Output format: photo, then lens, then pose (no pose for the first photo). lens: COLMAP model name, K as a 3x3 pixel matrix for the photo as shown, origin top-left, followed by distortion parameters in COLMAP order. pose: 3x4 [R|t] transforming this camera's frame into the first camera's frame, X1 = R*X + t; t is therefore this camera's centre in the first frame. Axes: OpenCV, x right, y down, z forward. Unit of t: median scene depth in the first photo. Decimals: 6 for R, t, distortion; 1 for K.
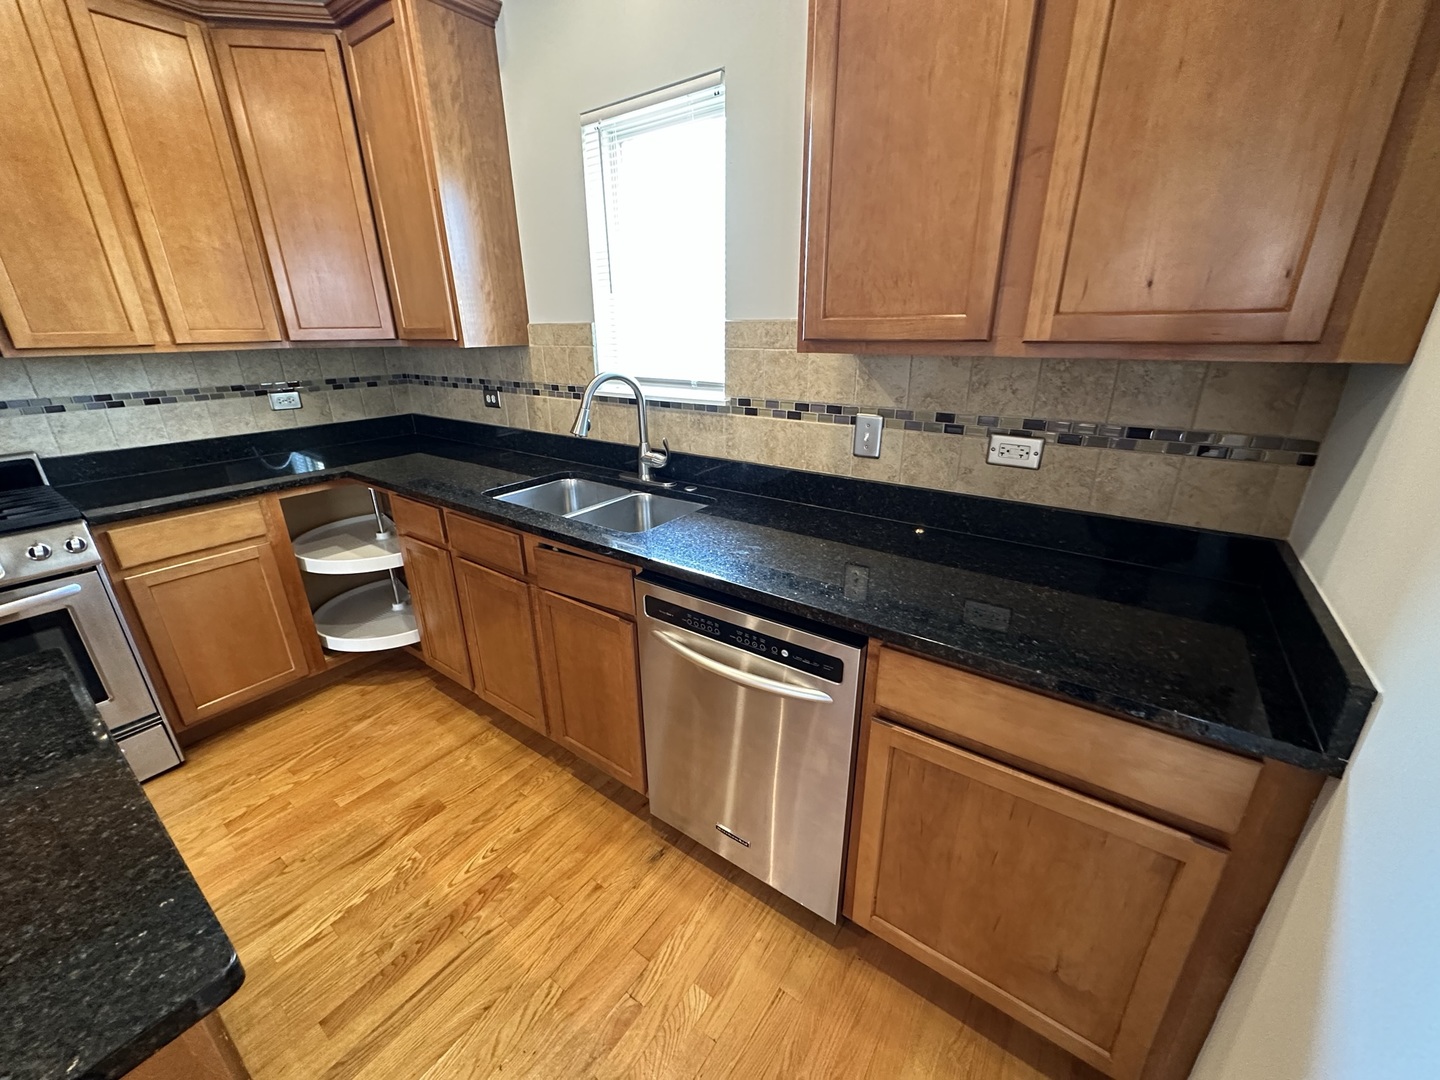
lens RADIAL K [[573.1, 0, 718.0], [0, 573.1, 540.2], [0, 0, 1]] dist [-0.001884, 0.000267]
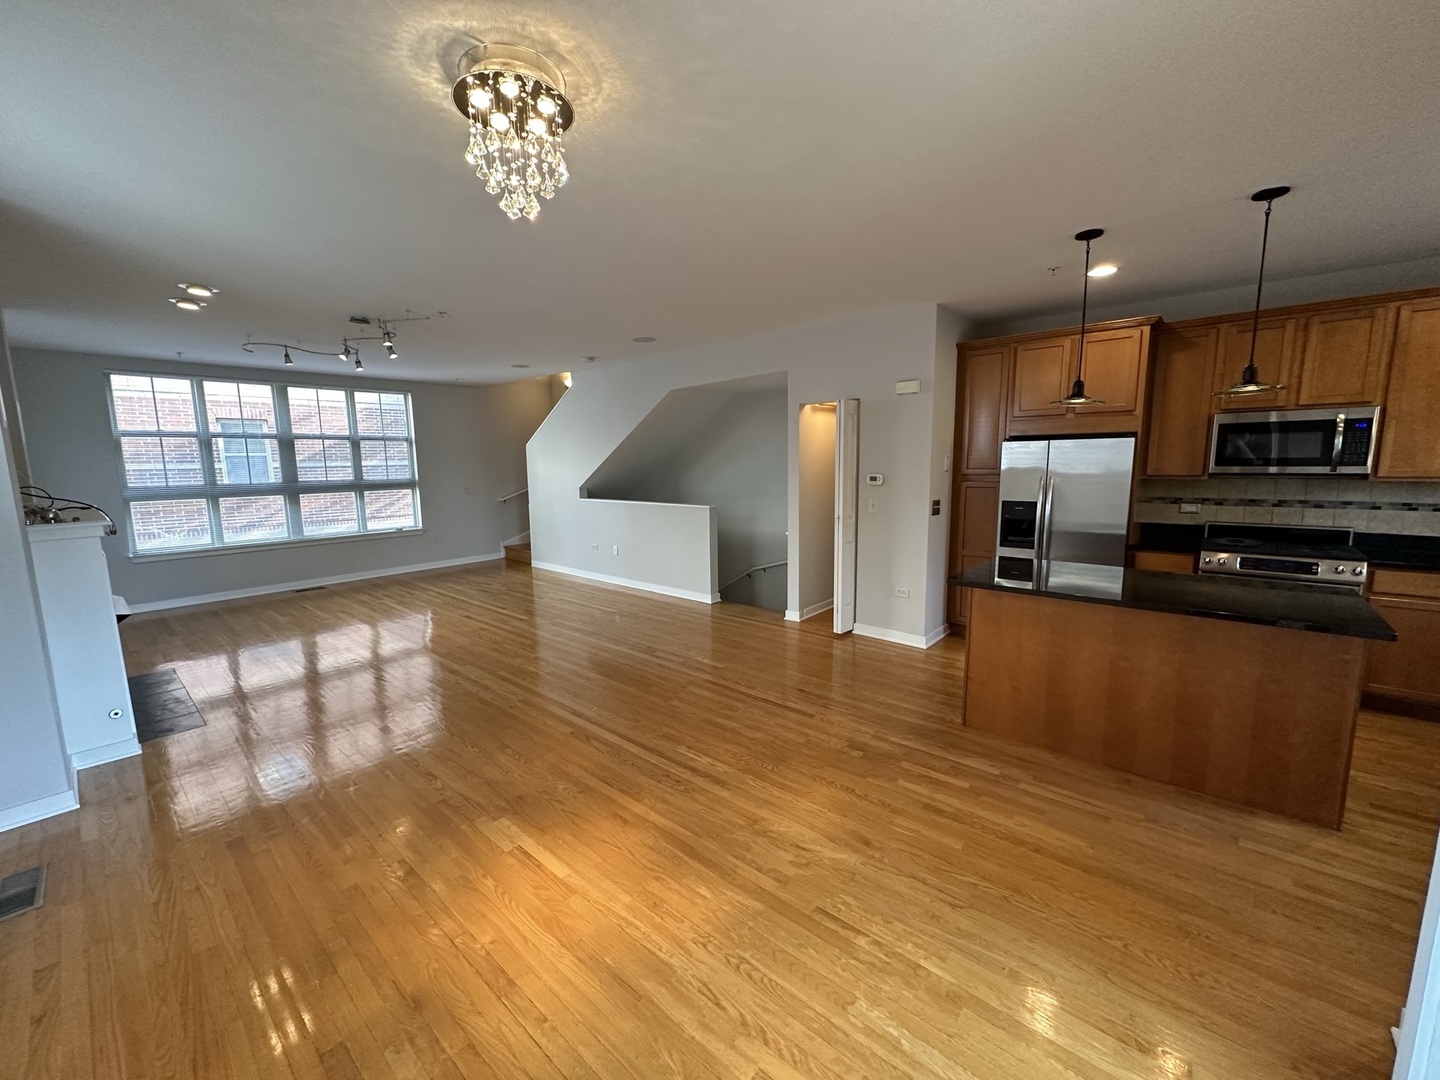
lens RADIAL K [[572.6, 0, 721.7], [0, 572.6, 541.9], [0, 0, 1]] dist [-0.001625, -0.000095]
pose [[-0.086154, 0.152910, -0.984477, 0.987417], [-0.336866, 0.925480, 0.173227, 0.306582], [0.937603, 0.346561, -0.028224, -1.029731]]
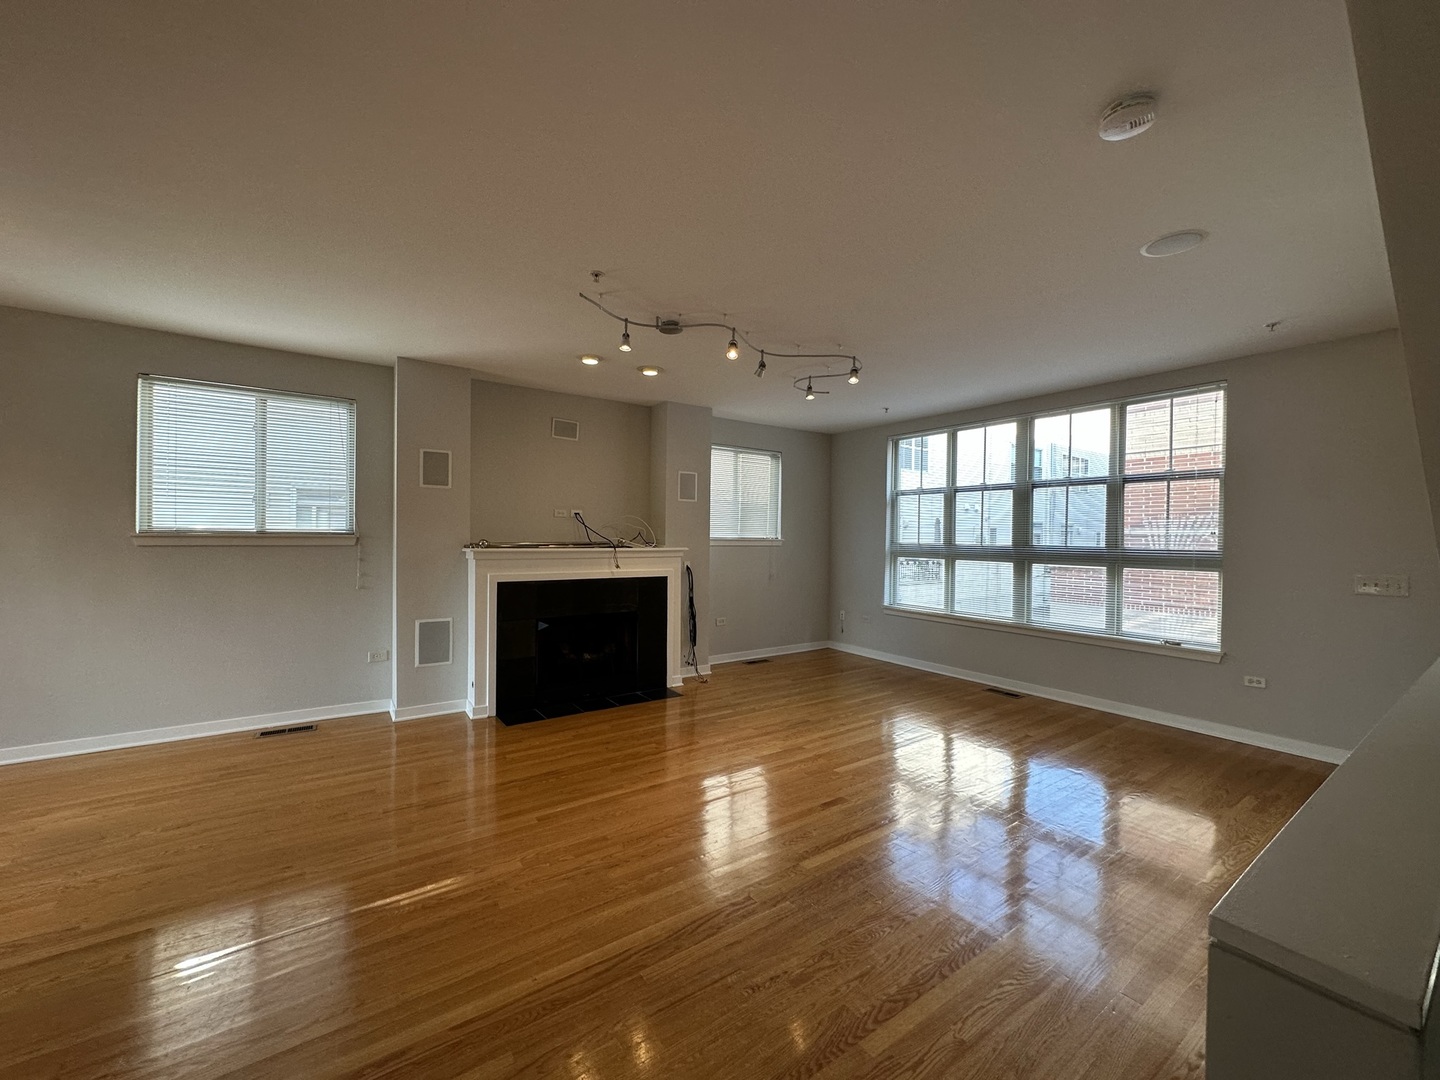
lens RADIAL K [[572.6, 0, 721.7], [0, 572.6, 541.9], [0, 0, 1]] dist [-0.001625, -0.000095]
pose [[-0.945807, -0.005670, 0.324679, -2.396450], [0.111131, 0.933822, 0.340038, 0.420854], [-0.305121, 0.357693, -0.882586, -1.000624]]
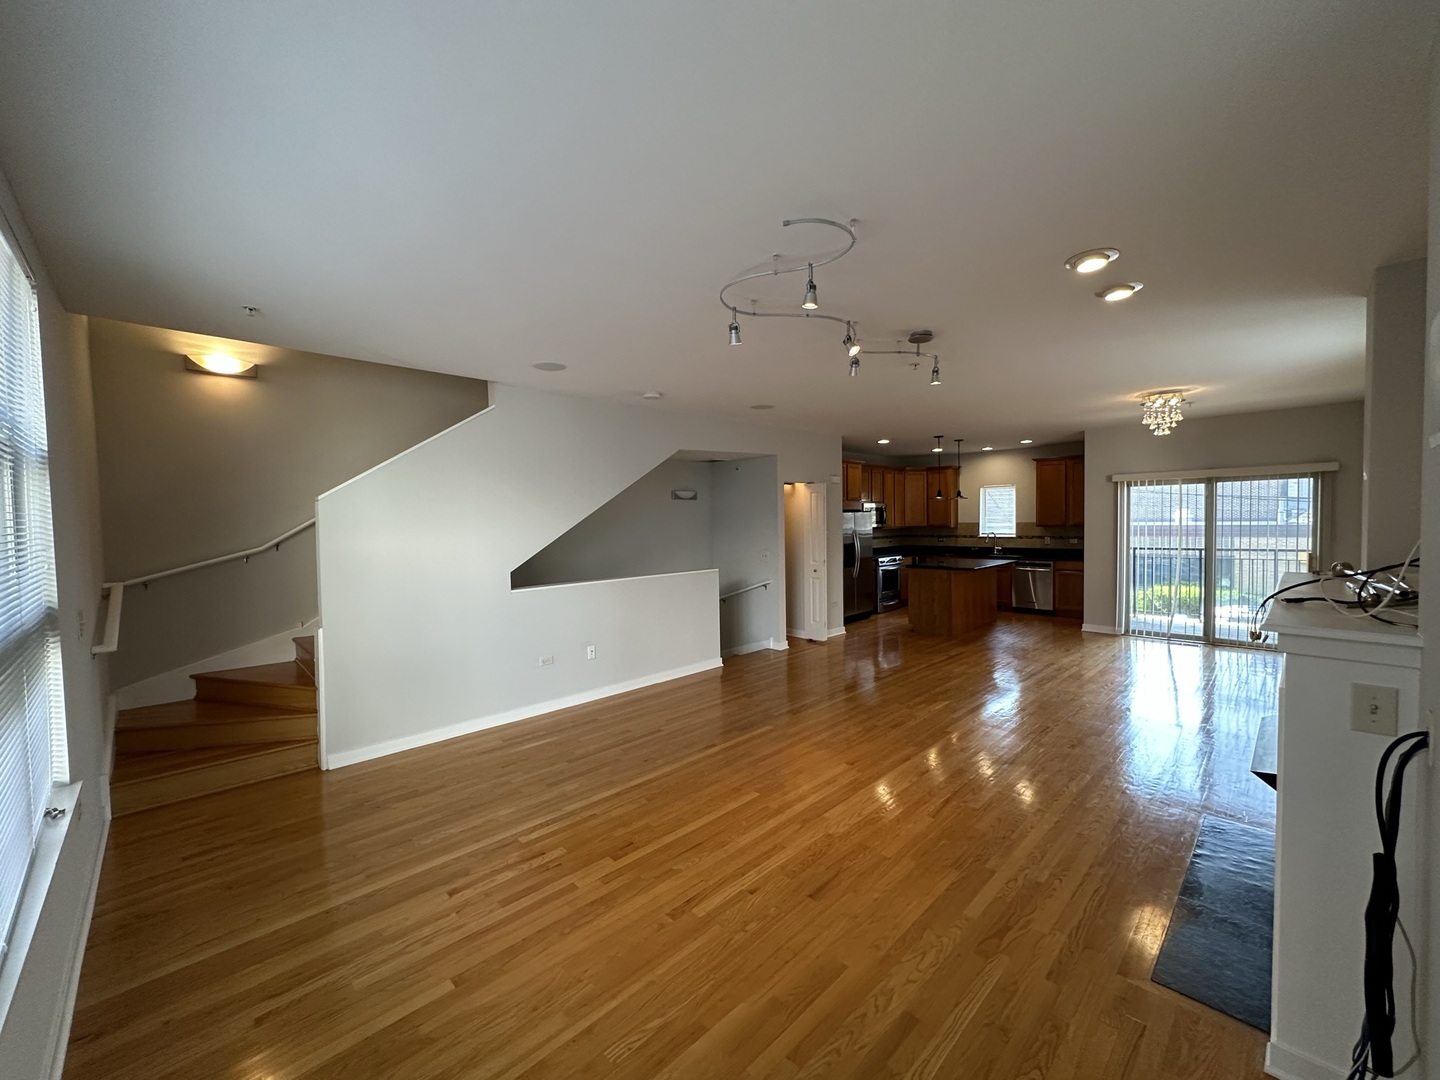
lens RADIAL K [[573.1, 0, 718.0], [0, 573.1, 540.2], [0, 0, 1]] dist [-0.001884, 0.000267]
pose [[0.985097, 0.000193, -0.172001, -1.924366], [-0.053947, 0.949887, -0.307903, 1.689463], [0.163322, 0.312593, 0.935741, -4.731944]]
